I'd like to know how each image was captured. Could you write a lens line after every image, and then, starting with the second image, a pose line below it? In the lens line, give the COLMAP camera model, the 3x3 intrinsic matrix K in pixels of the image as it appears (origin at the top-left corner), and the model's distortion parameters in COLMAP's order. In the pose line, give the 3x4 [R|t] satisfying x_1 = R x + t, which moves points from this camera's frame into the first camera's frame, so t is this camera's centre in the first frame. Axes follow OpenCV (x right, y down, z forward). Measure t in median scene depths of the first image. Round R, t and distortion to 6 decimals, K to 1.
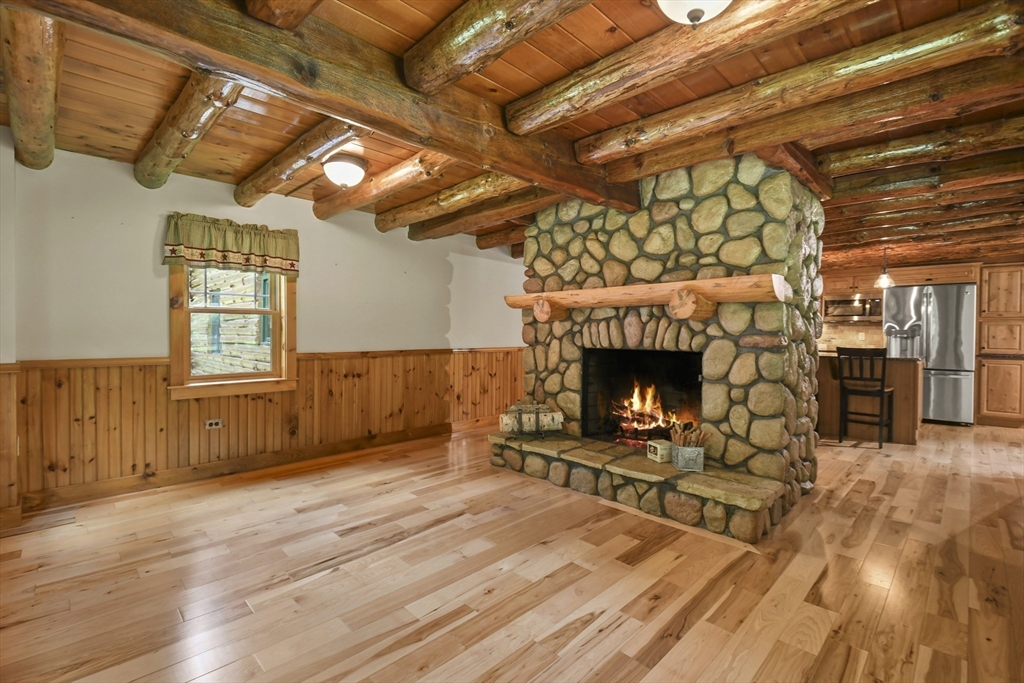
lens RADIAL K [[451.8, 0, 504.7], [0, 451.8, 337.1], [0, 0, 1]] dist [0.018996, -0.004362]
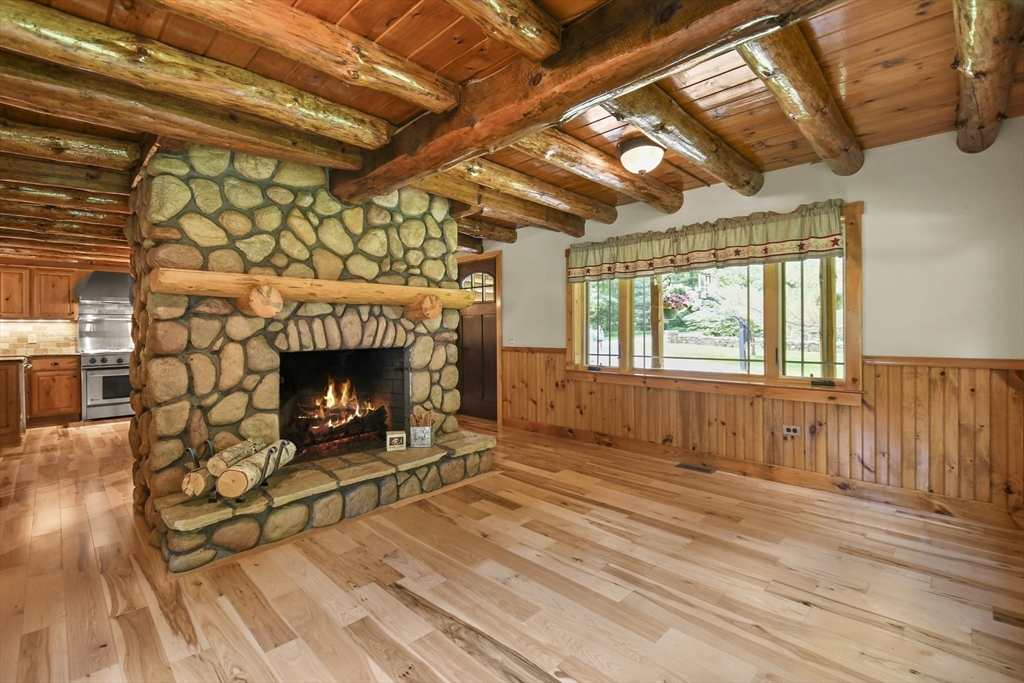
lens RADIAL K [[451.8, 0, 502.6], [0, 451.8, 333.4], [0, 0, 1]] dist [0.018996, -0.004362]
pose [[-0.009170, -0.009430, 0.999913, -0.708522], [0.023717, 0.999672, 0.009645, -0.008302], [-0.999677, 0.023803, -0.008944, 0.728952]]
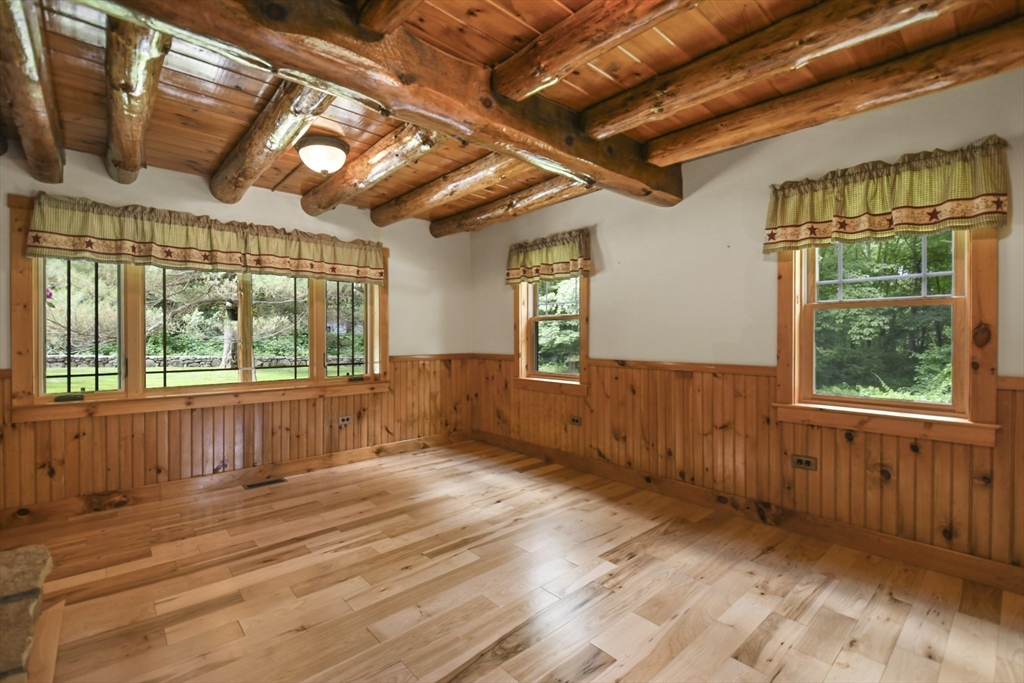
lens RADIAL K [[451.8, 0, 507.8], [0, 451.8, 340.0], [0, 0, 1]] dist [0.018996, -0.004362]
pose [[-0.998555, -0.003407, 0.053640, -0.208765], [-0.002179, 0.999735, 0.022934, -0.014152], [-0.053703, 0.022784, -0.998297, 1.285524]]
